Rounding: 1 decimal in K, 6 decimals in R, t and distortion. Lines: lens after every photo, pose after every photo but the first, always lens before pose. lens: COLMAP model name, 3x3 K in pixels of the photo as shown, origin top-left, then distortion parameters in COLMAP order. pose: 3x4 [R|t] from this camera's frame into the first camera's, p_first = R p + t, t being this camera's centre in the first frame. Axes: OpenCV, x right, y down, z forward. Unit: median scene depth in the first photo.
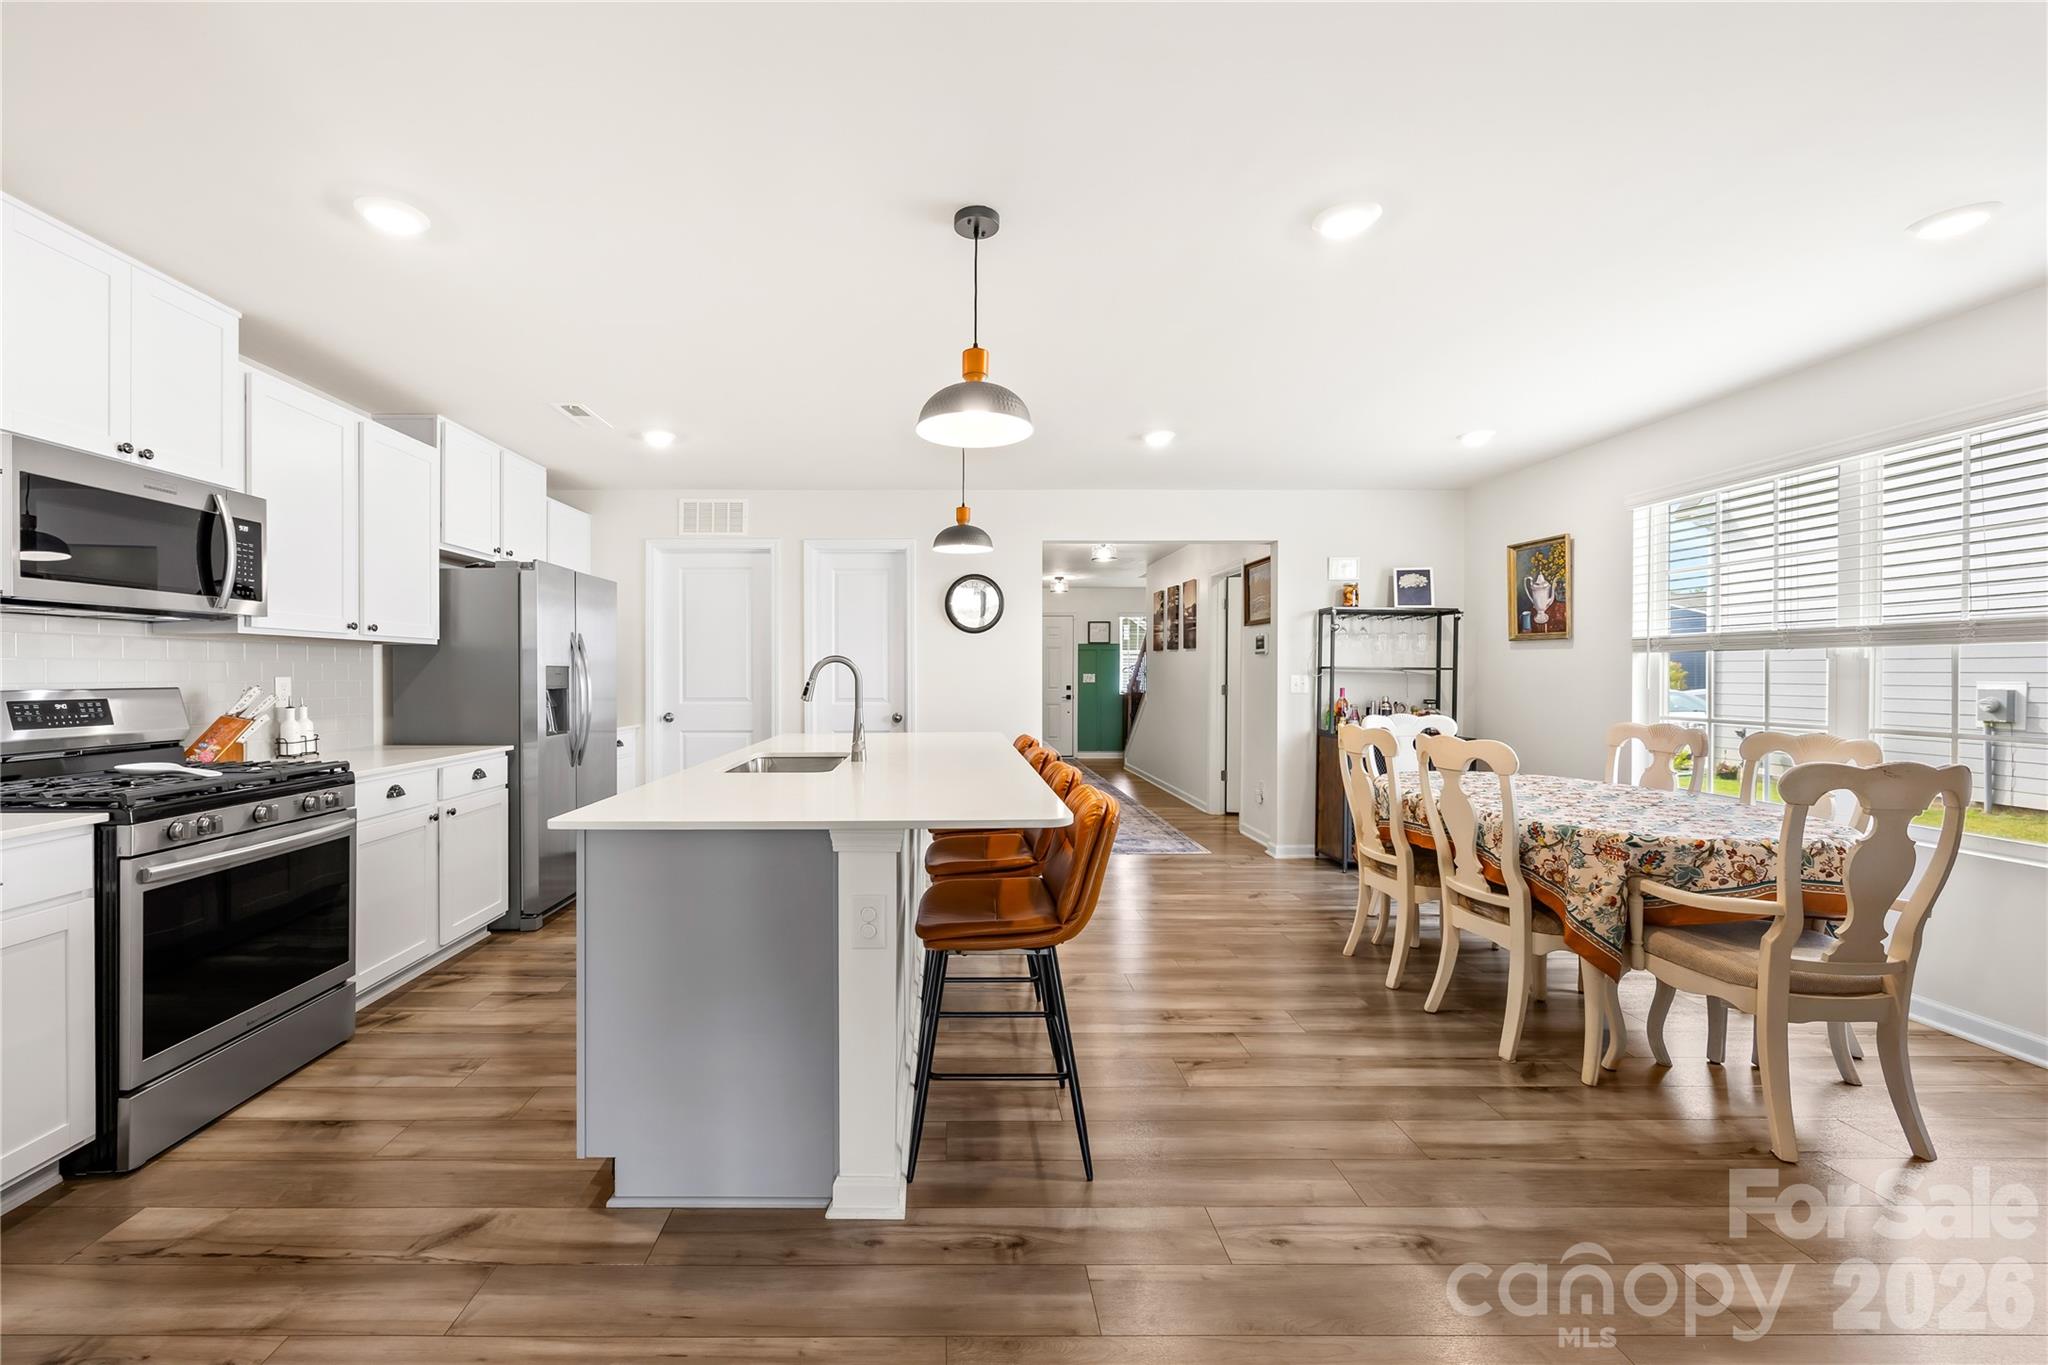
lens RADIAL K [[804.1, 0, 949.0], [0, 804.1, 682.2], [0, 0, 1]] dist [-0.001318, 0.000034]
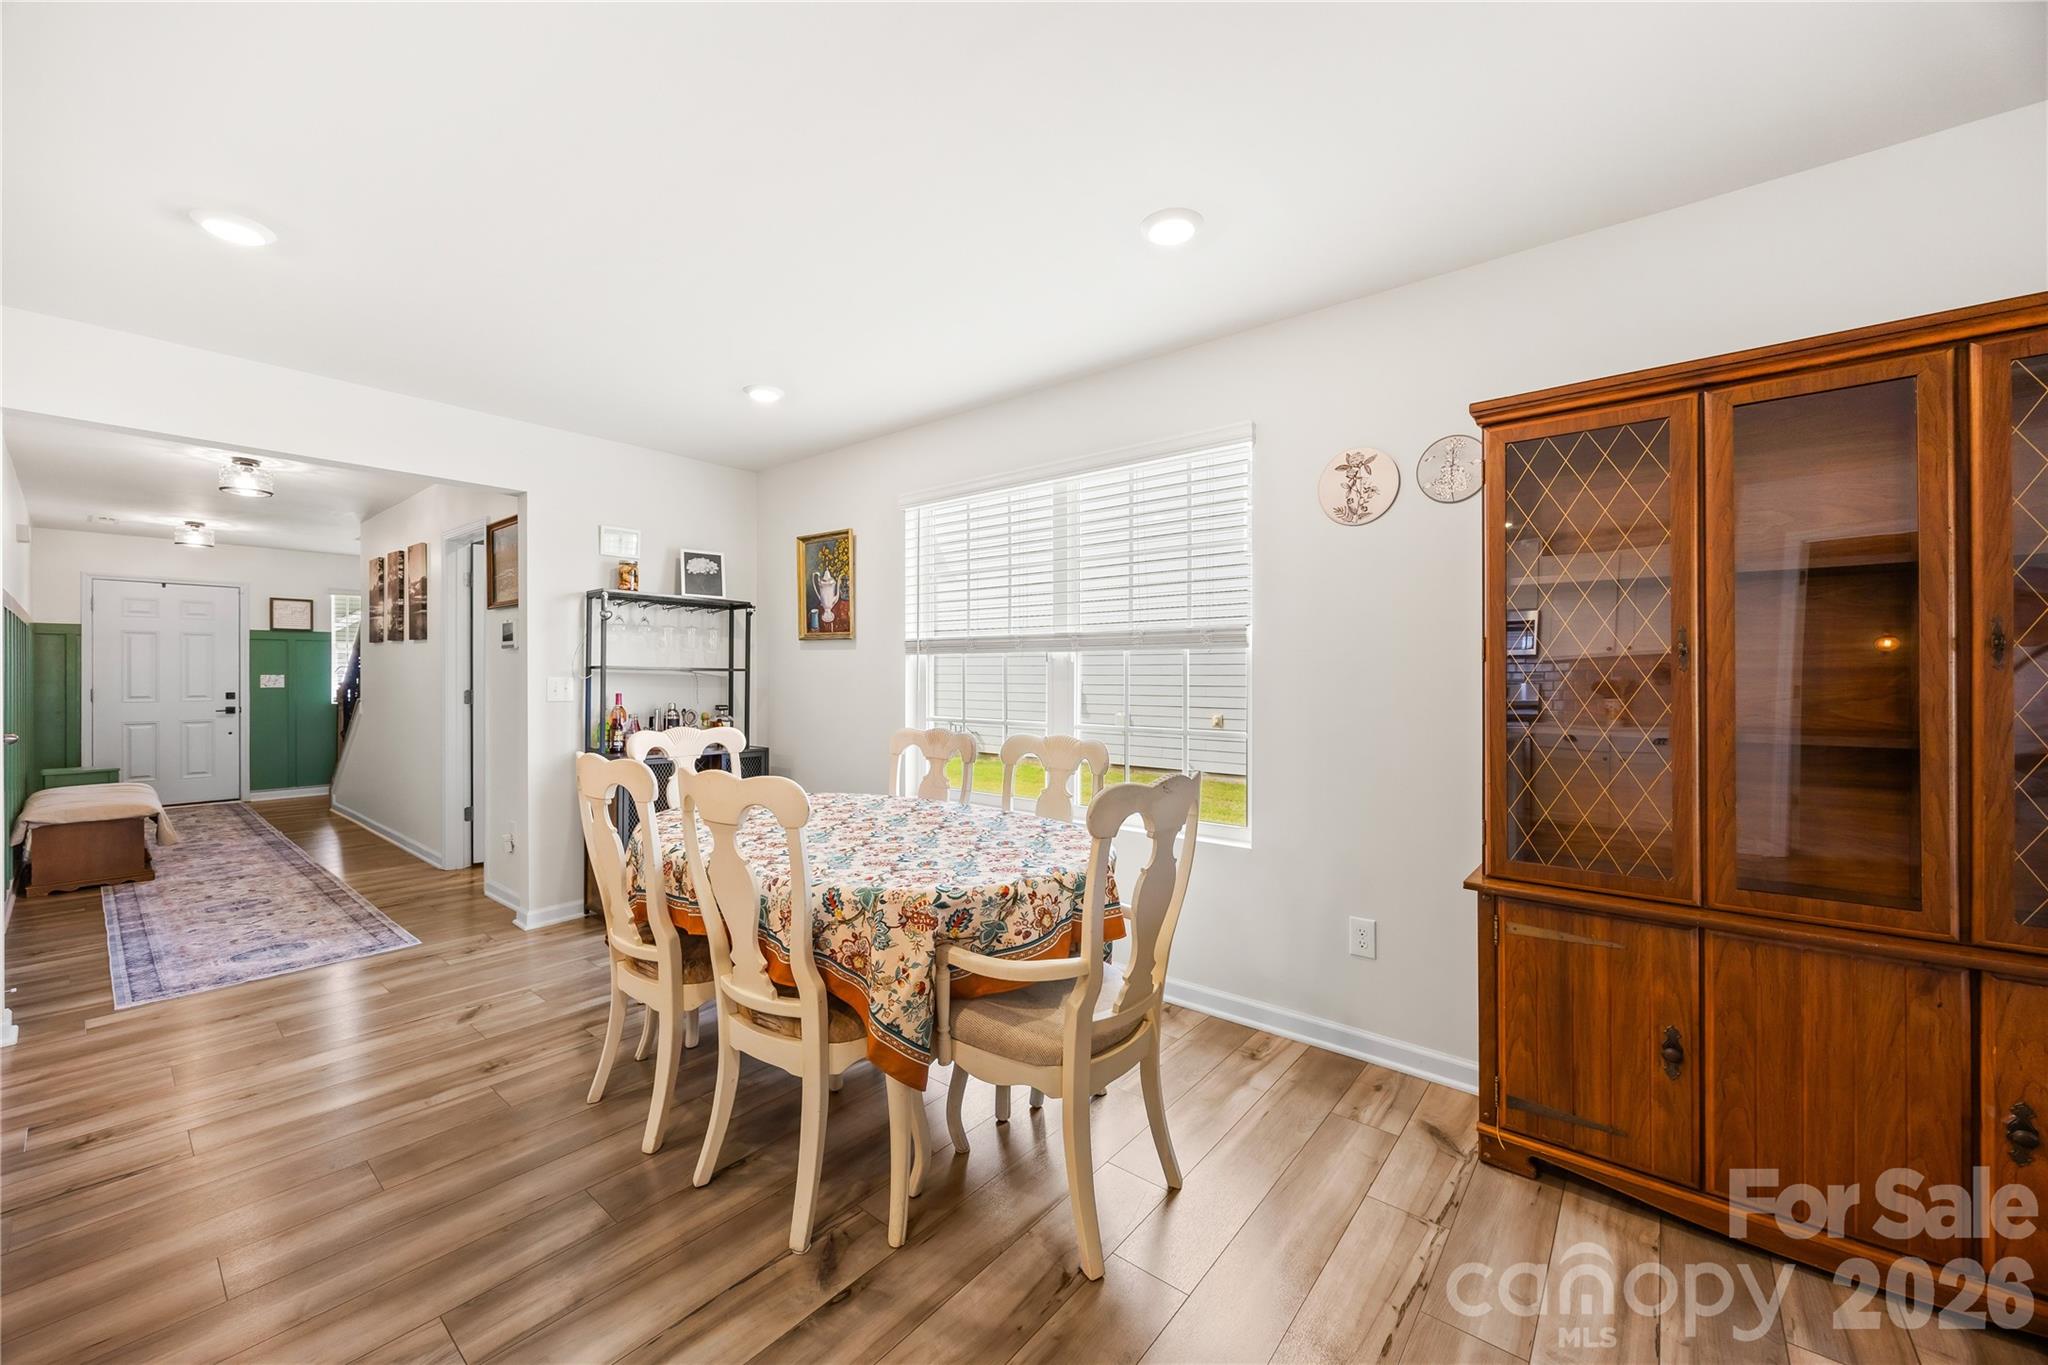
lens RADIAL K [[784.2, 0, 1016.5], [0, 784.2, 679.0], [0, 0, 1]] dist [-0.002221, -0.000032]
pose [[0.638713, -0.002735, 0.769440, 0.207281], [0.007020, 0.999973, -0.002273, -0.003581], [-0.769413, 0.006853, 0.638715, 0.295411]]
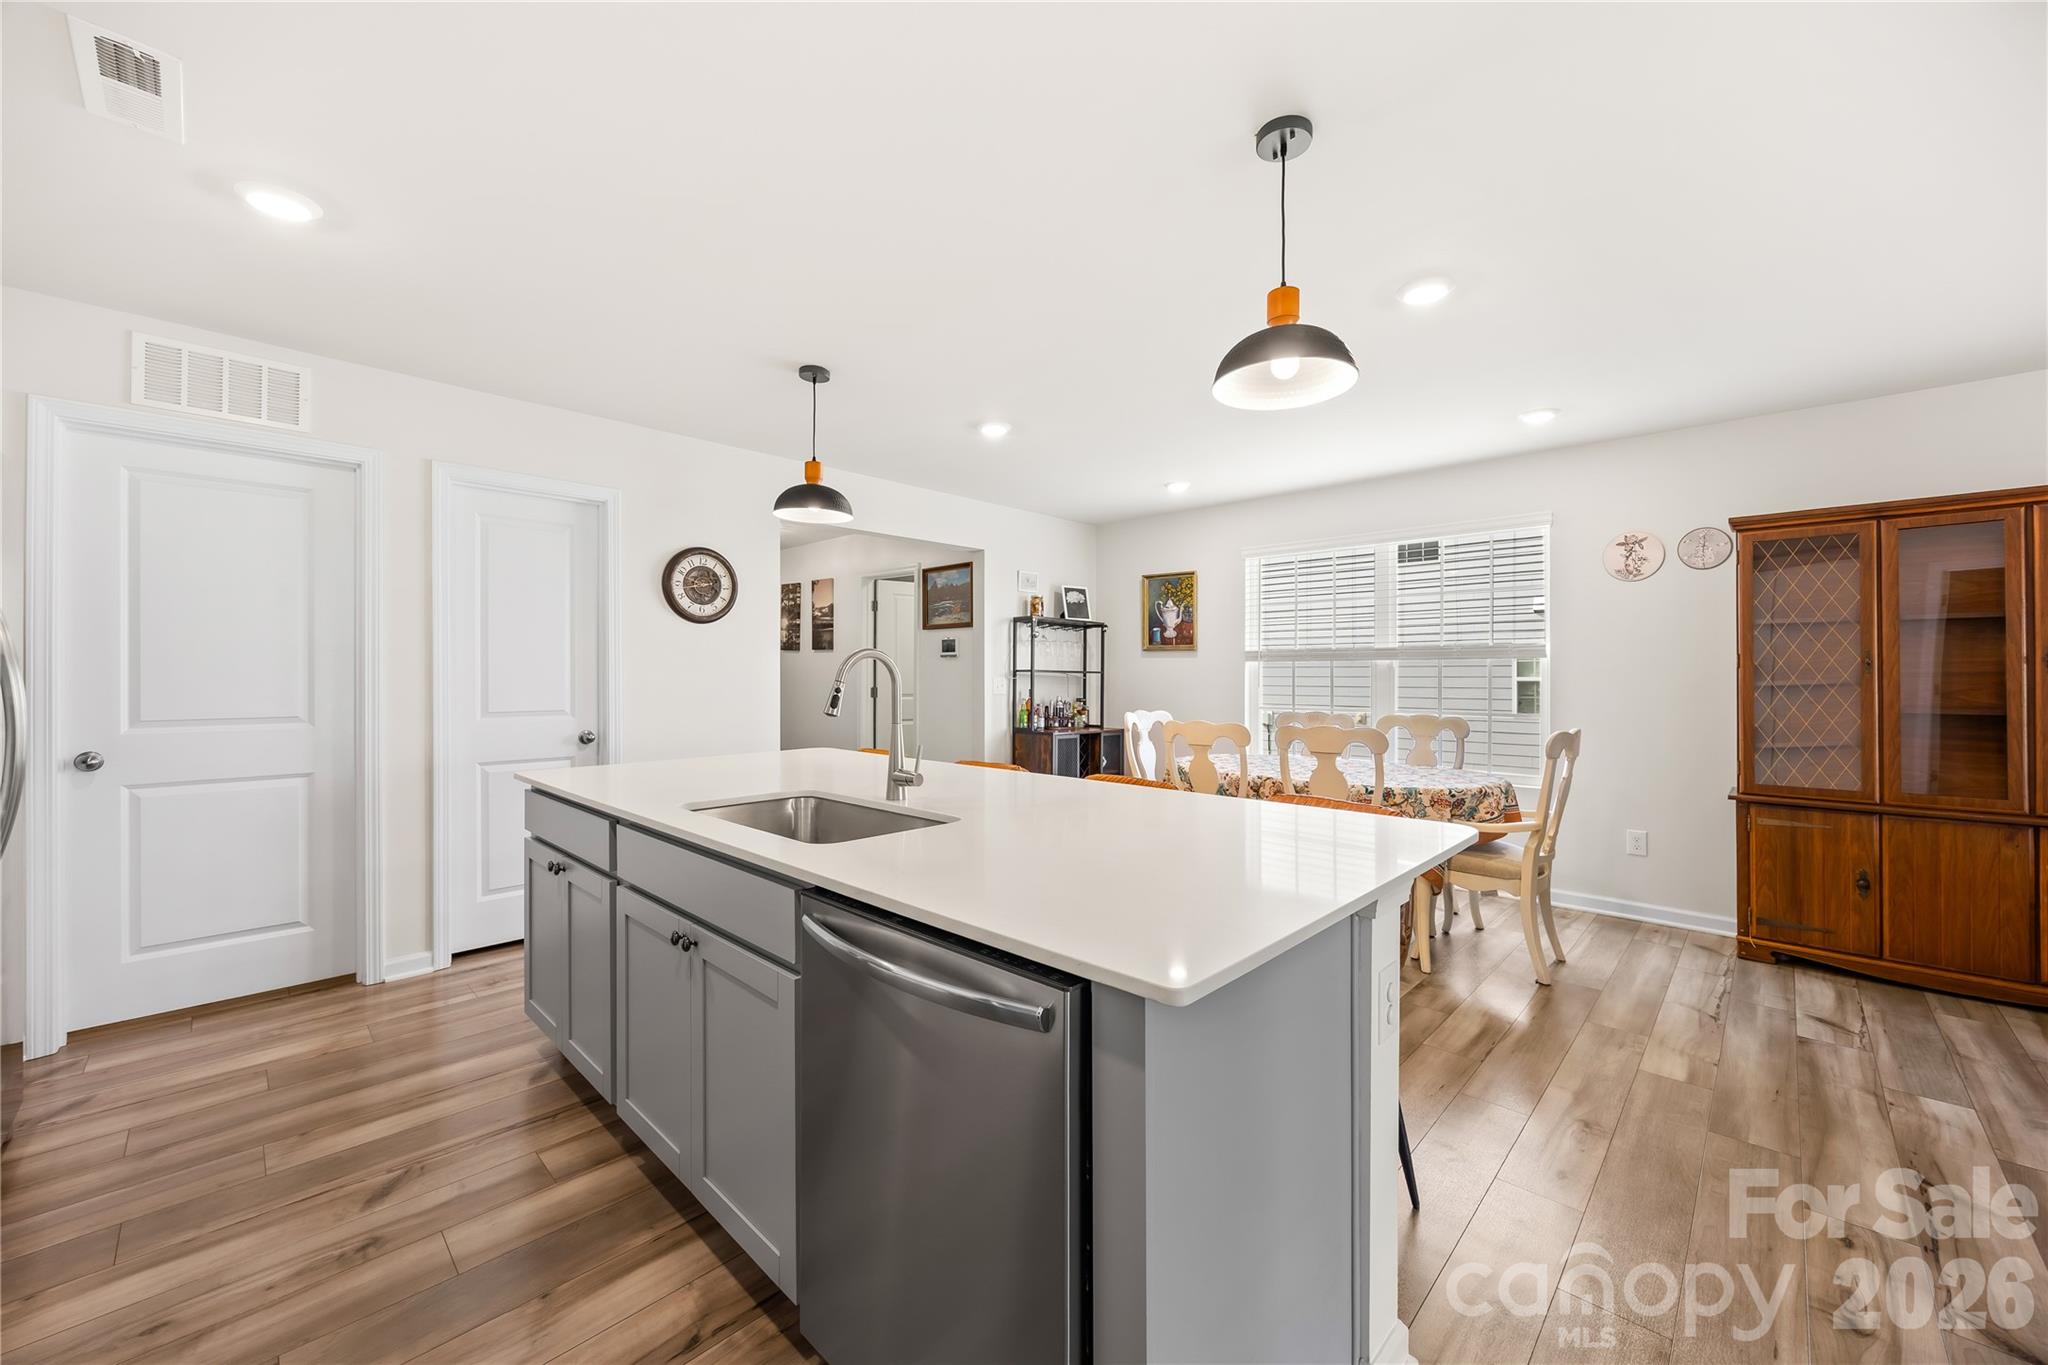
lens RADIAL K [[789.1, 0, 1015.6], [0, 789.1, 677.5], [0, 0, 1]] dist [-0.001779, -0.000203]
pose [[0.698060, 0.000760, 0.716039, -0.428641], [0.005727, 0.999962, -0.006644, -0.002277], [-0.716017, 0.008739, 0.698028, 0.353512]]
